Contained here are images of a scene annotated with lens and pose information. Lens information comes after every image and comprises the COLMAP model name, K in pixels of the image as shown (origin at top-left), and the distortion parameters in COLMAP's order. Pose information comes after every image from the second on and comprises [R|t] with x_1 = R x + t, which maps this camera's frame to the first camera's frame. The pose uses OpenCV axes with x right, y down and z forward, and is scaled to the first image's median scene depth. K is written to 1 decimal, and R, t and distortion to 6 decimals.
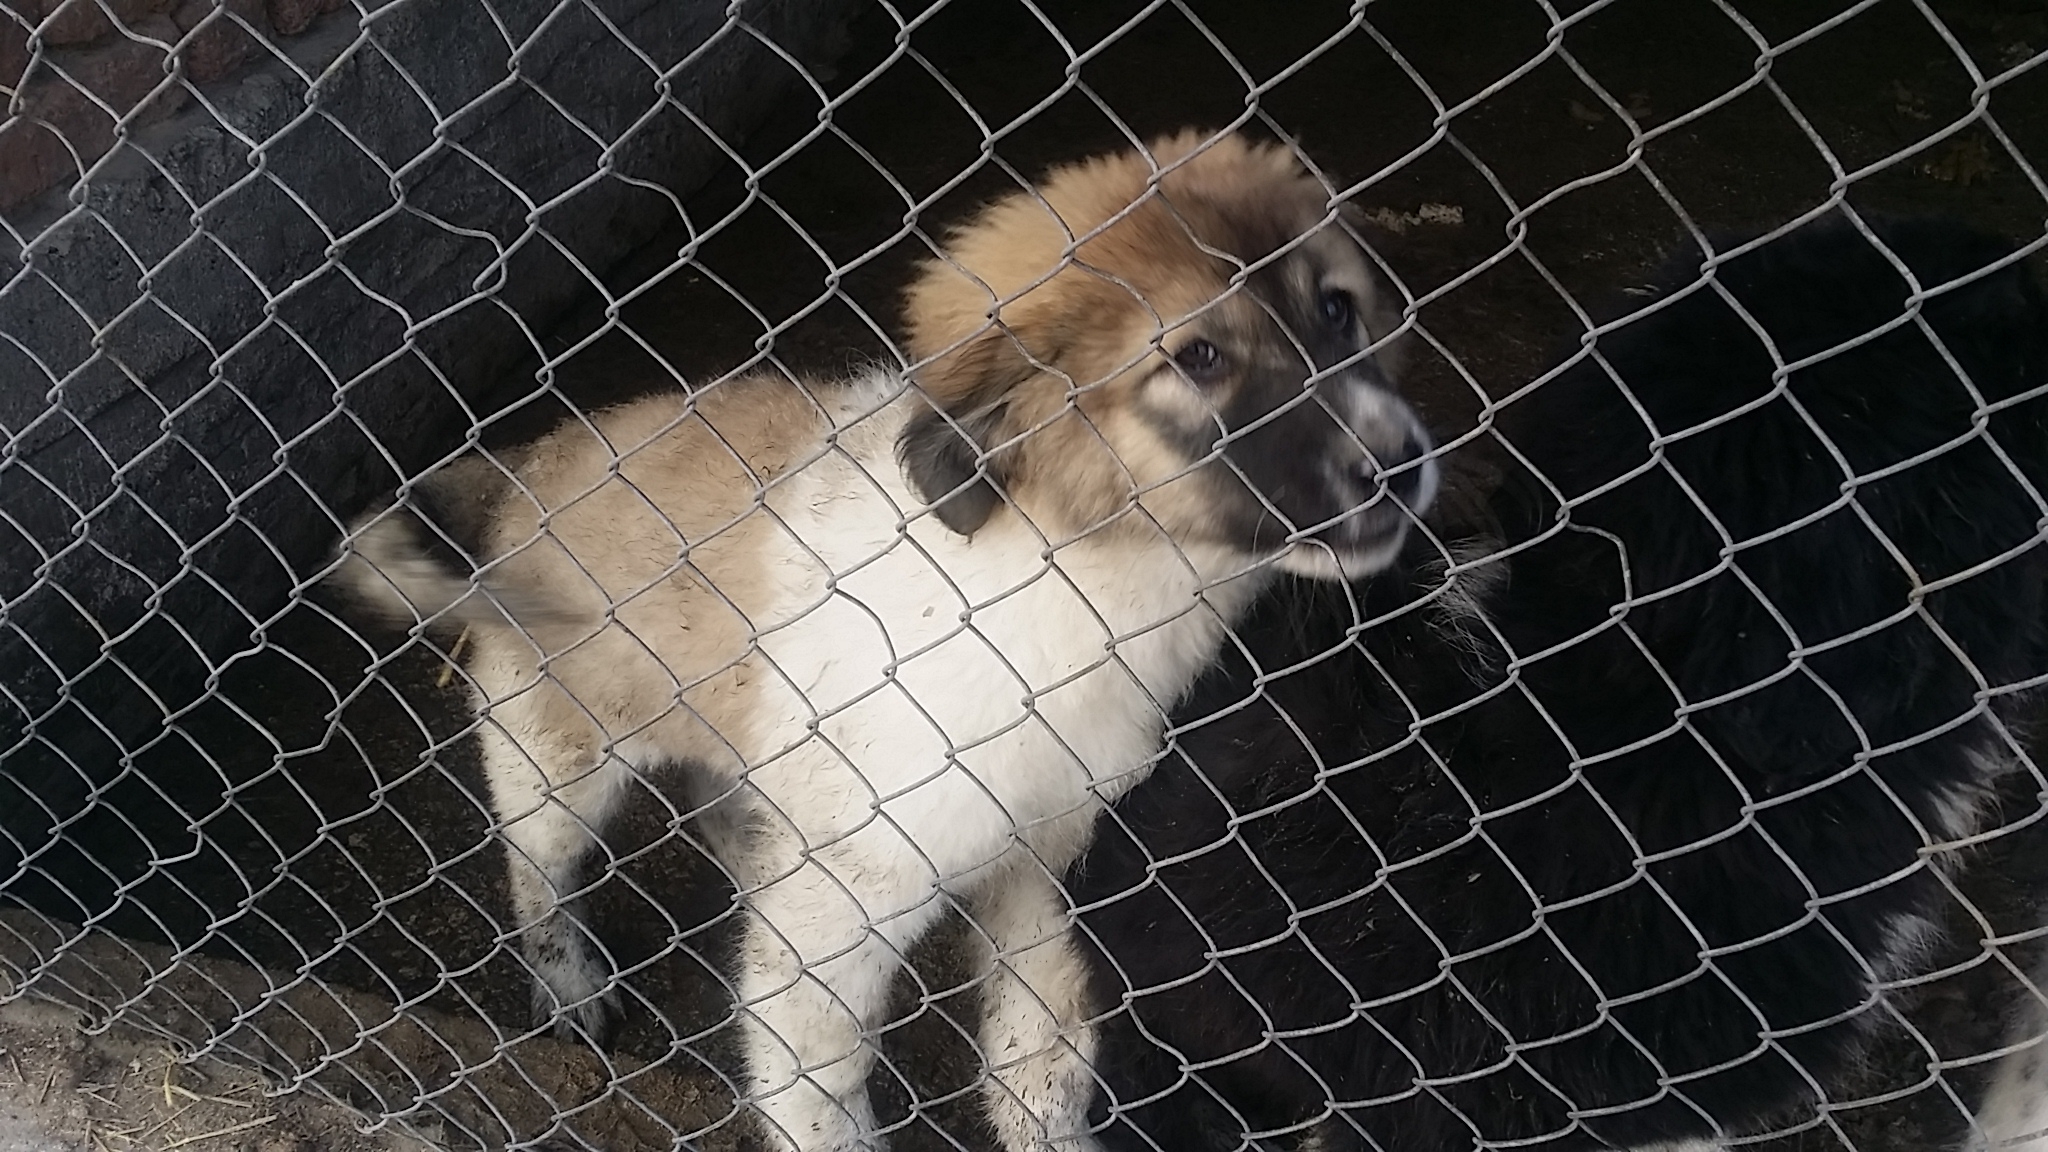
lens RADIAL K [[2003.0, 0, 1028.4], [0, 2003.0, 639.4], [0, 0, 1]] dist [0.058128, -0.036110]
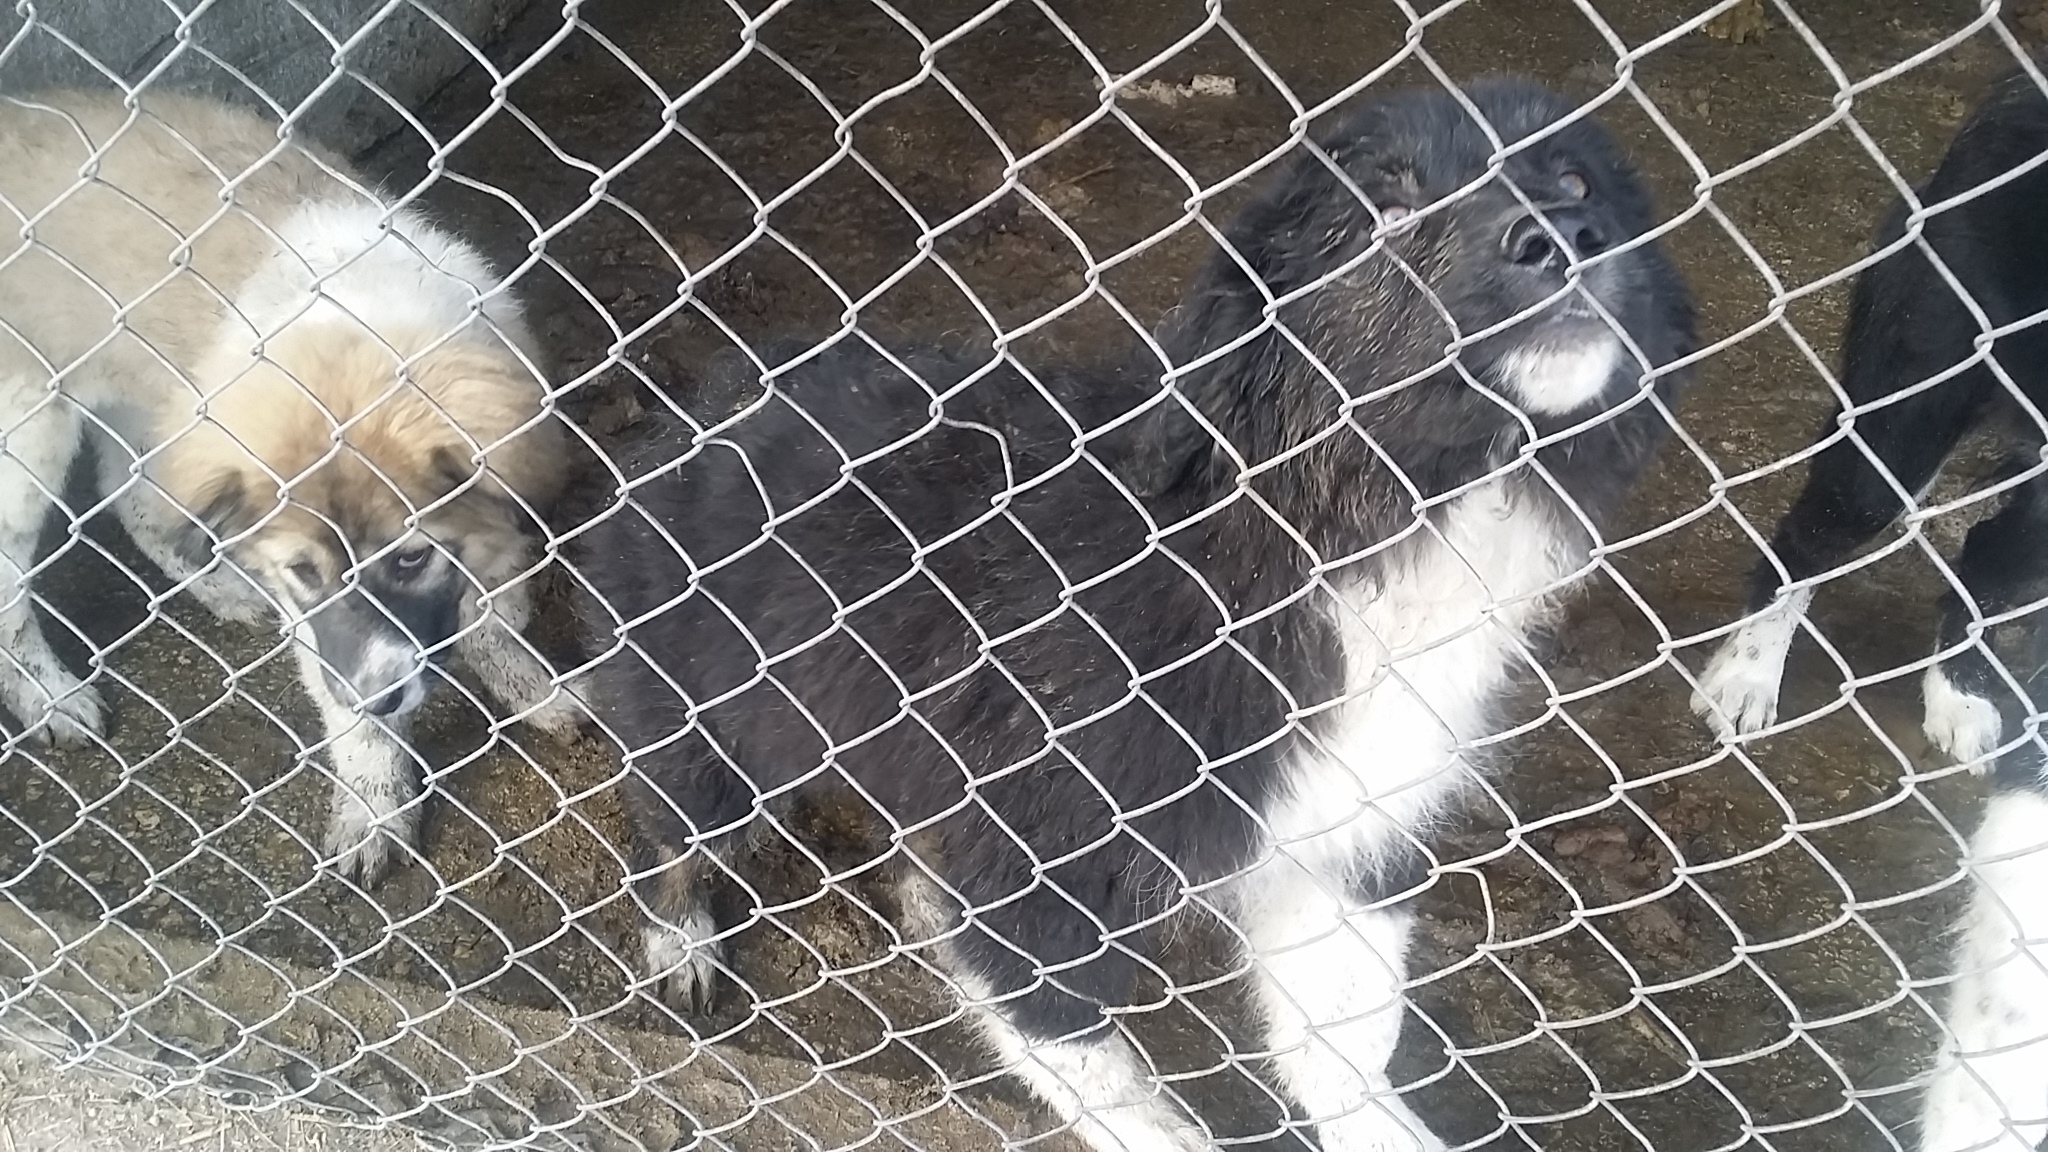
lens RADIAL K [[2003.0, 0, 1011.4], [0, 2003.0, 619.5], [0, 0, 1]] dist [0.058128, -0.036110]
pose [[0.998819, -0.033230, 0.035454, 0.223565], [0.031336, 0.998118, 0.052718, -0.005961], [-0.037139, -0.051545, 0.997980, -0.039379]]
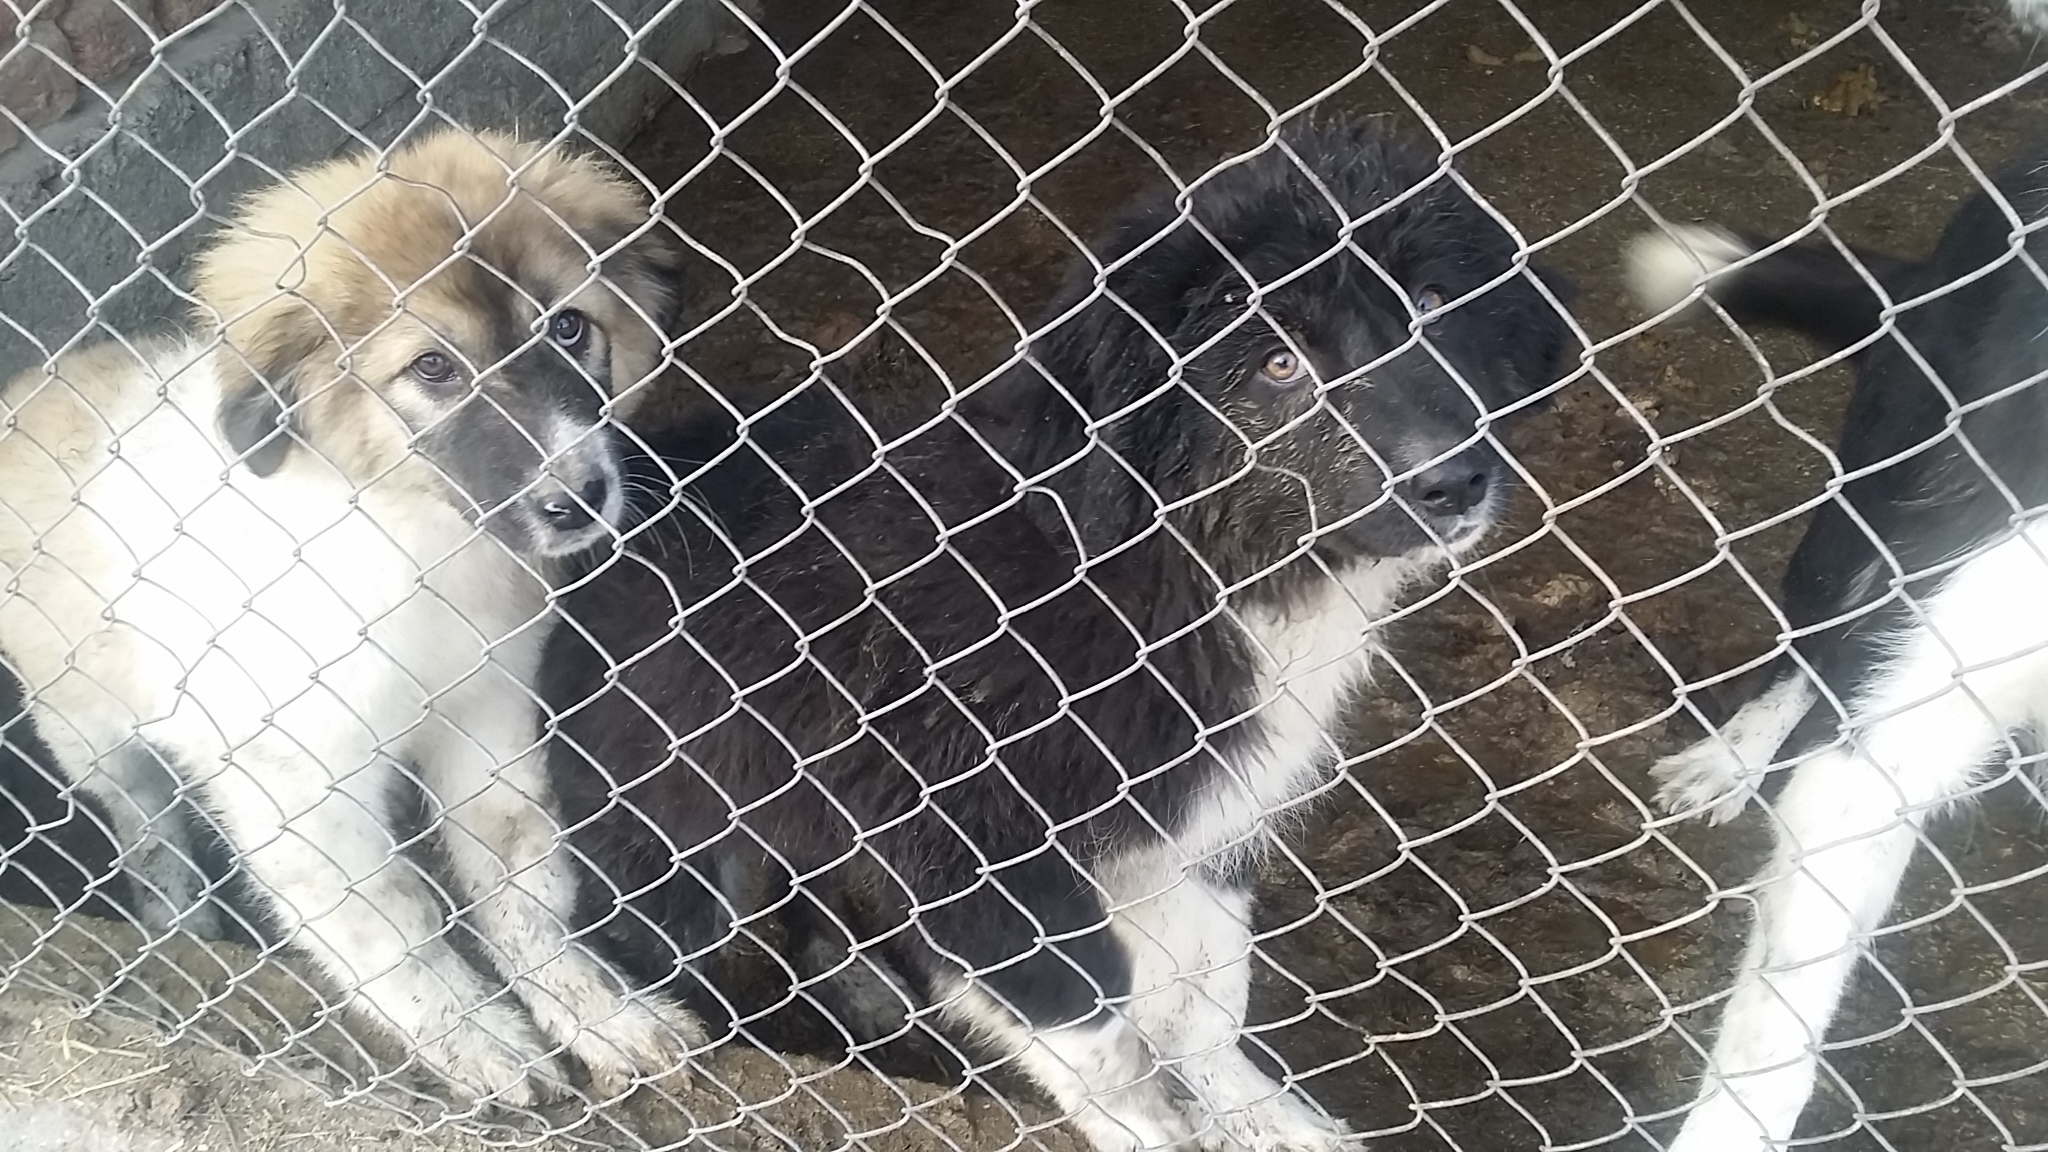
lens RADIAL K [[2003.0, 0, 1027.0], [0, 2003.0, 621.2], [0, 0, 1]] dist [0.058128, -0.036110]
pose [[0.999205, -0.039044, 0.008077, 0.110150], [0.038940, 0.999161, 0.012660, 0.008590], [-0.008564, -0.012336, 0.999887, -0.093678]]
